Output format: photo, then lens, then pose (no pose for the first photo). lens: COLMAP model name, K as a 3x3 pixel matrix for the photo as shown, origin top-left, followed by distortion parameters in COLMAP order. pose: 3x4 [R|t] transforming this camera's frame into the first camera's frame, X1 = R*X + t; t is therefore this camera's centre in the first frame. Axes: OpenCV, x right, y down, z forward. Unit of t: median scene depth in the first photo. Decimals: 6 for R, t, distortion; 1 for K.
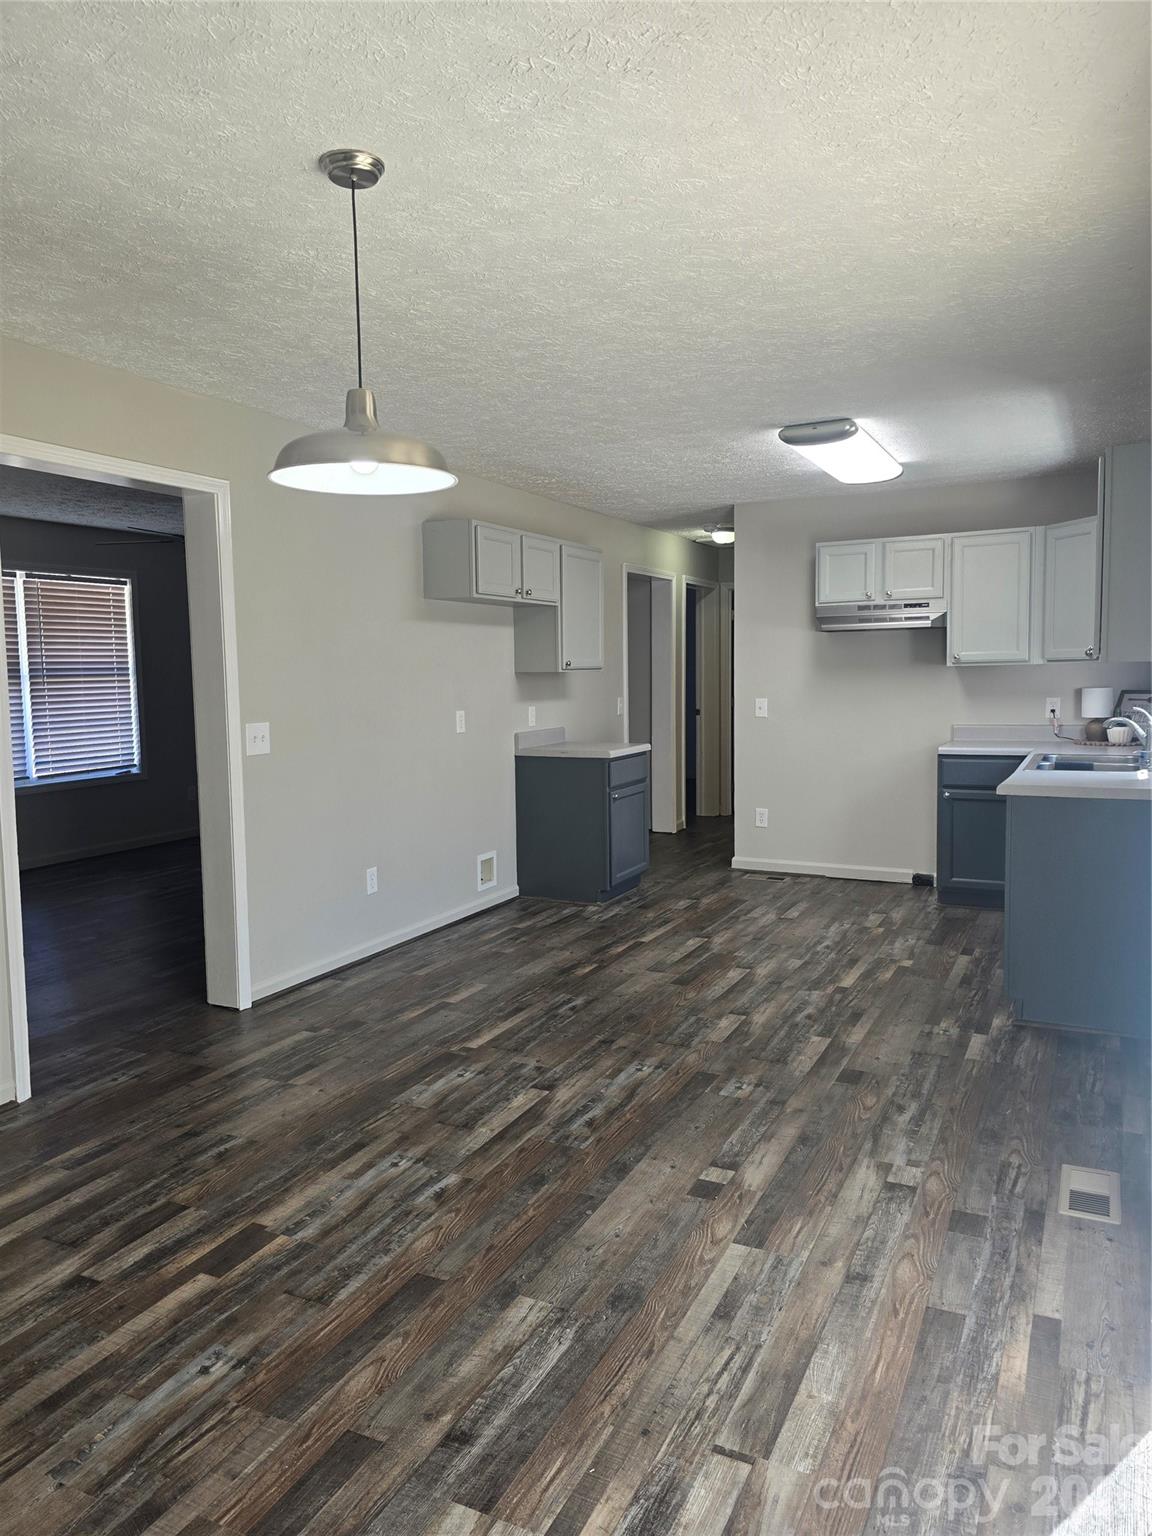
lens RADIAL K [[1041.0, 0, 583.0], [0, 1041.0, 761.5], [0, 0, 1]] dist [0.051337, -0.033155]
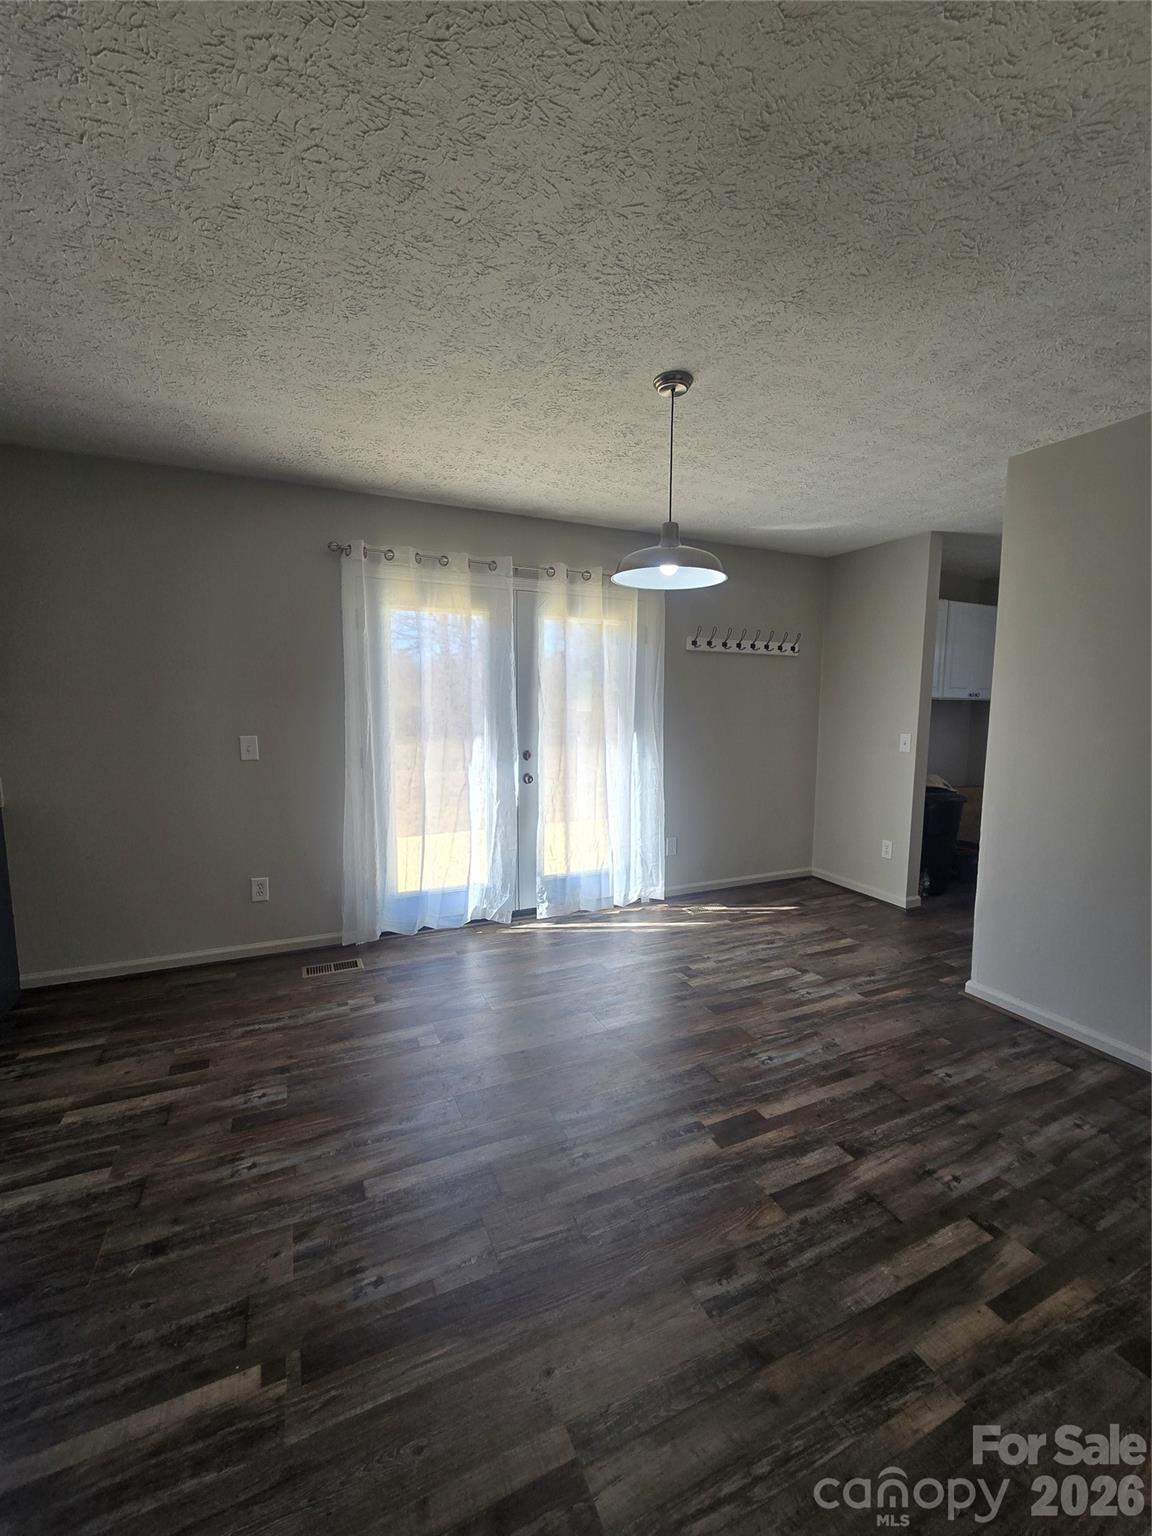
lens RADIAL K [[633.1, 0, 584.3], [0, 633.1, 773.7], [0, 0, 1]] dist [-0.004284, 0.000954]
pose [[-0.772652, -0.061433, 0.631850, -0.524781], [0.061933, 0.983264, 0.171335, -0.104175], [-0.631801, 0.171514, -0.755917, 1.323306]]
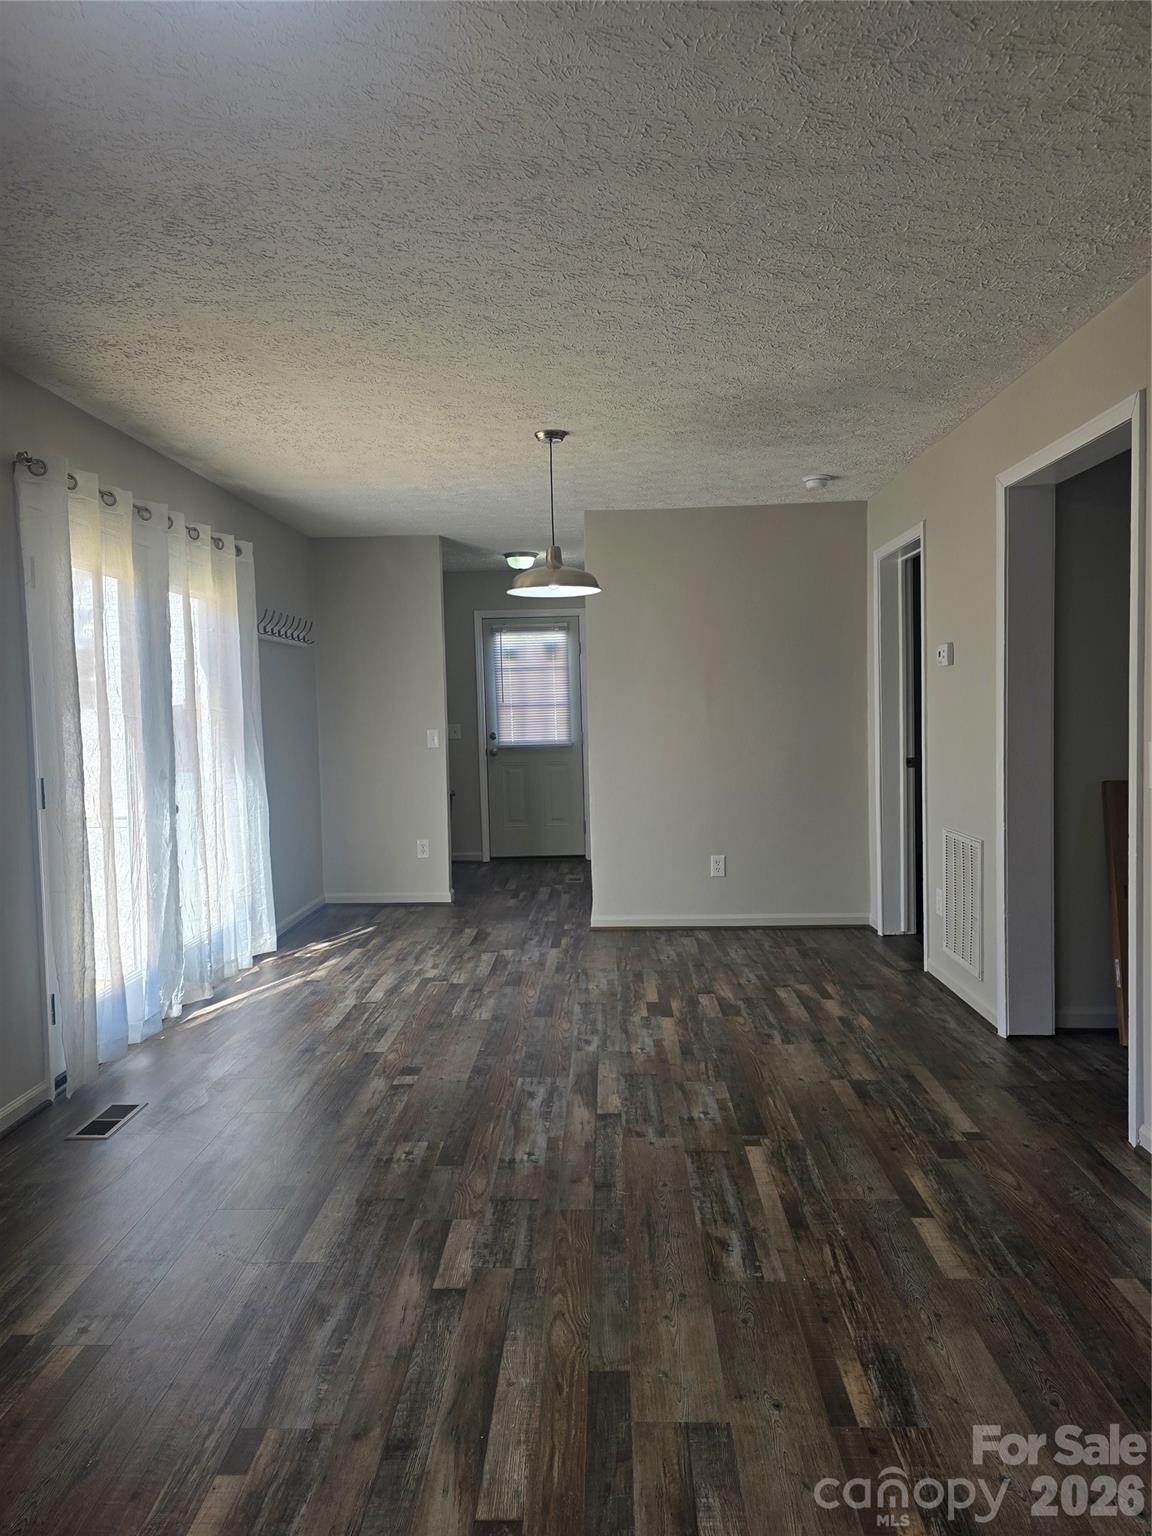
lens RADIAL K [[1041.0, 0, 573.1], [0, 1041.0, 760.3], [0, 0, 1]] dist [0.051337, -0.033155]
pose [[-0.911987, 0.057220, -0.406209, 0.397902], [-0.000314, 0.990126, 0.140179, -0.161291], [0.410220, 0.127969, -0.902964, 1.982828]]
